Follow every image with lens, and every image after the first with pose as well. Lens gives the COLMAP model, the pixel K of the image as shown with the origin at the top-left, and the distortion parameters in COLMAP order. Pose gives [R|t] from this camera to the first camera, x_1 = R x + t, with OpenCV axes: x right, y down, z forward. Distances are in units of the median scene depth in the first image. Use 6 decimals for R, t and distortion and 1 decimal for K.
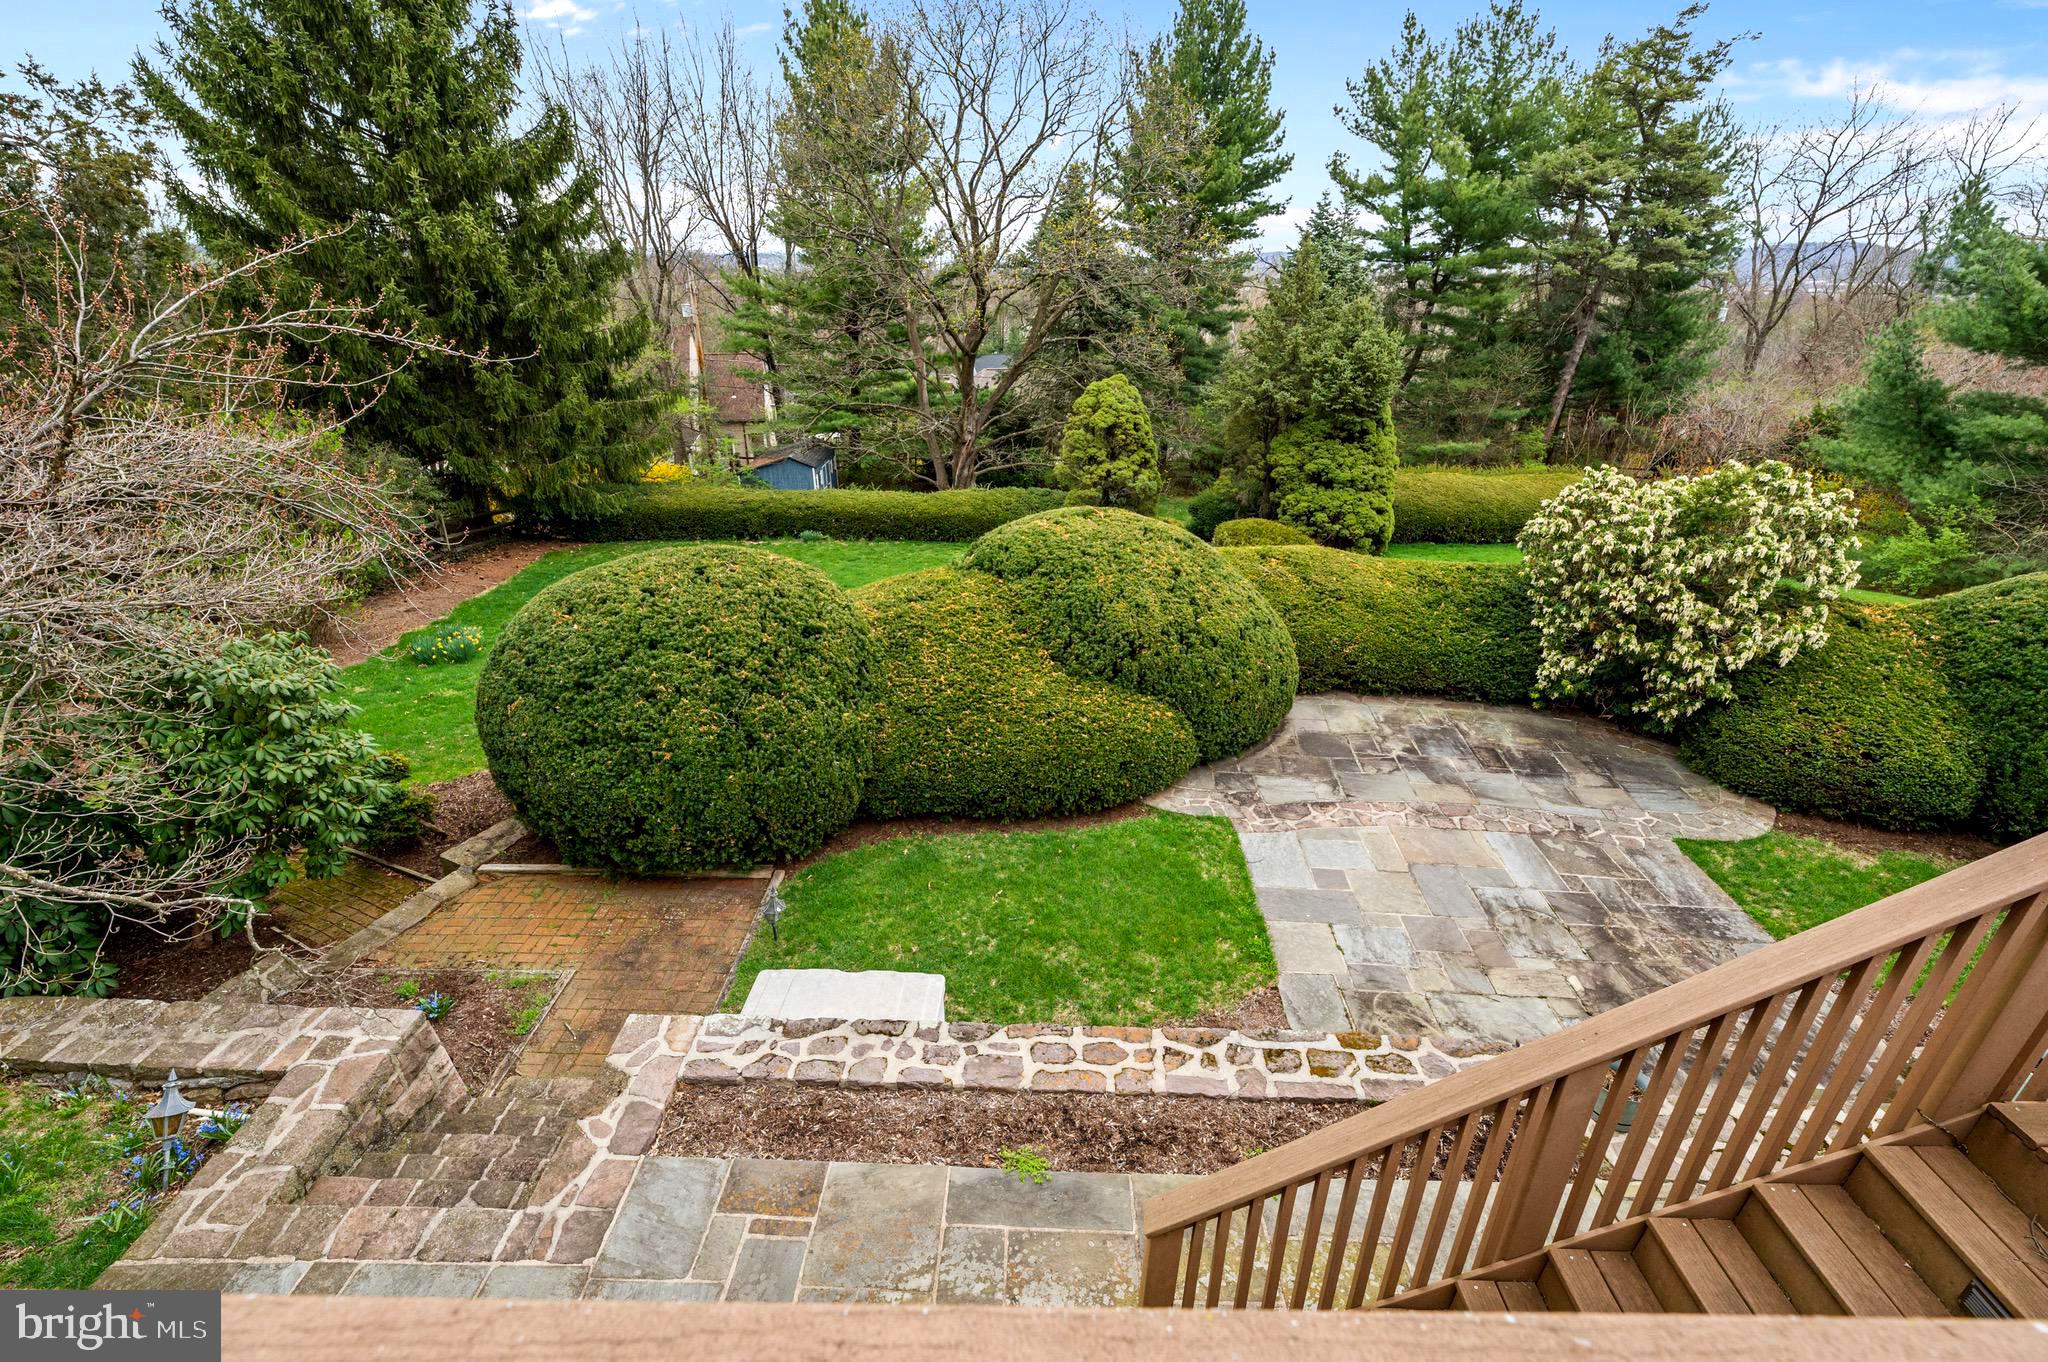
lens RADIAL K [[889.9, 0, 1042.9], [0, 889.9, 673.9], [0, 0, 1]] dist [-0.000457, 0.000132]
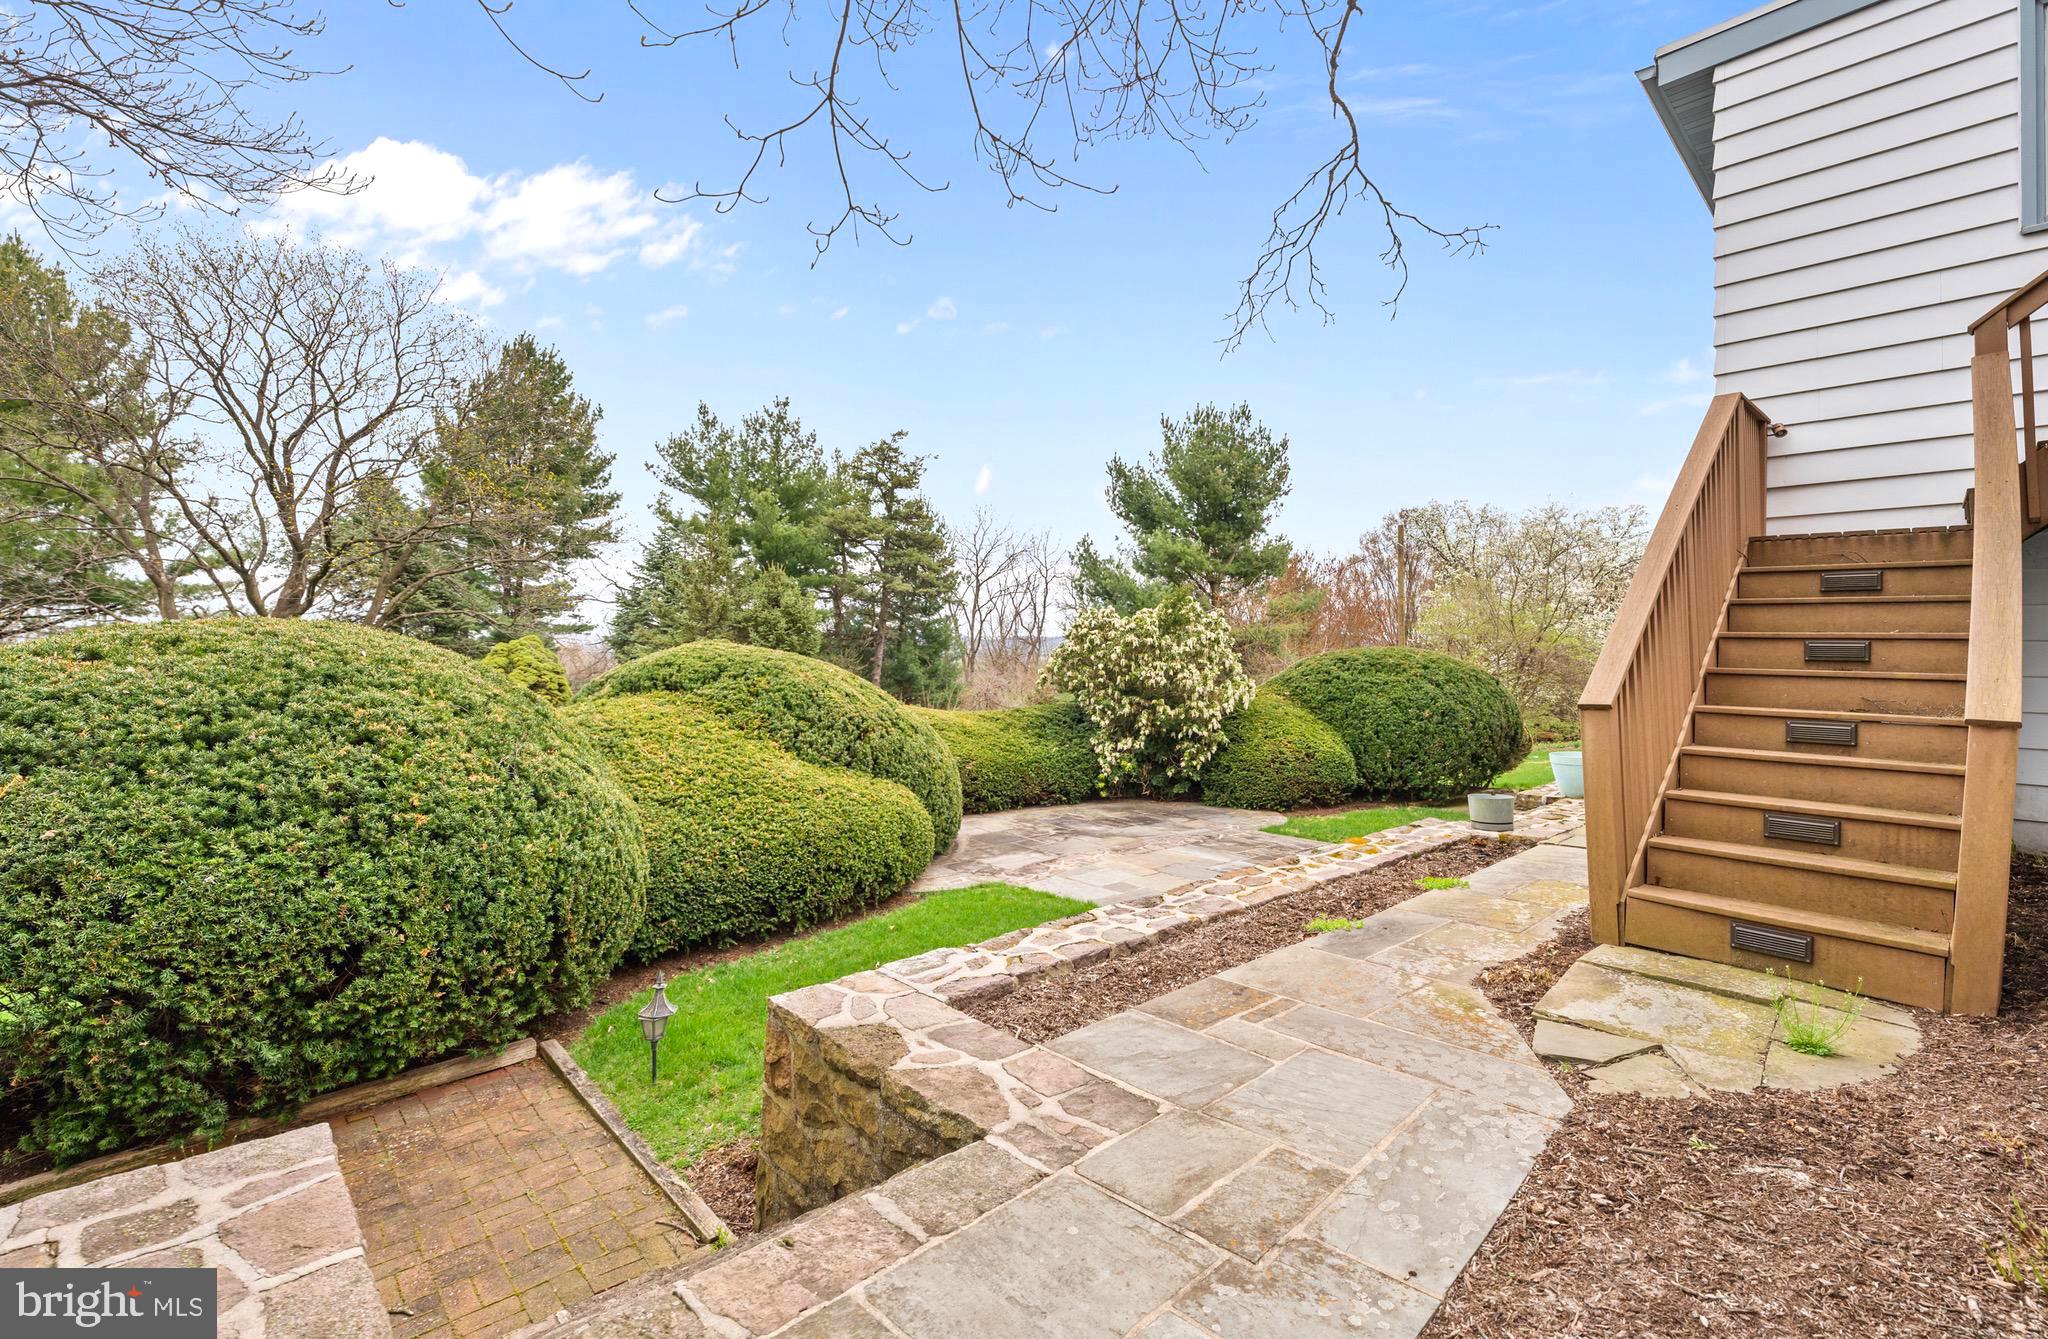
lens RADIAL K [[907.9, 0, 1008.9], [0, 907.9, 651.7], [0, 0, 1]] dist [-0.001743, 0.000282]
pose [[0.715838, 0.006518, 0.698236, -0.423355], [0.298871, 0.900871, -0.314815, 0.225870], [-0.631072, 0.434039, 0.642929, 0.222907]]
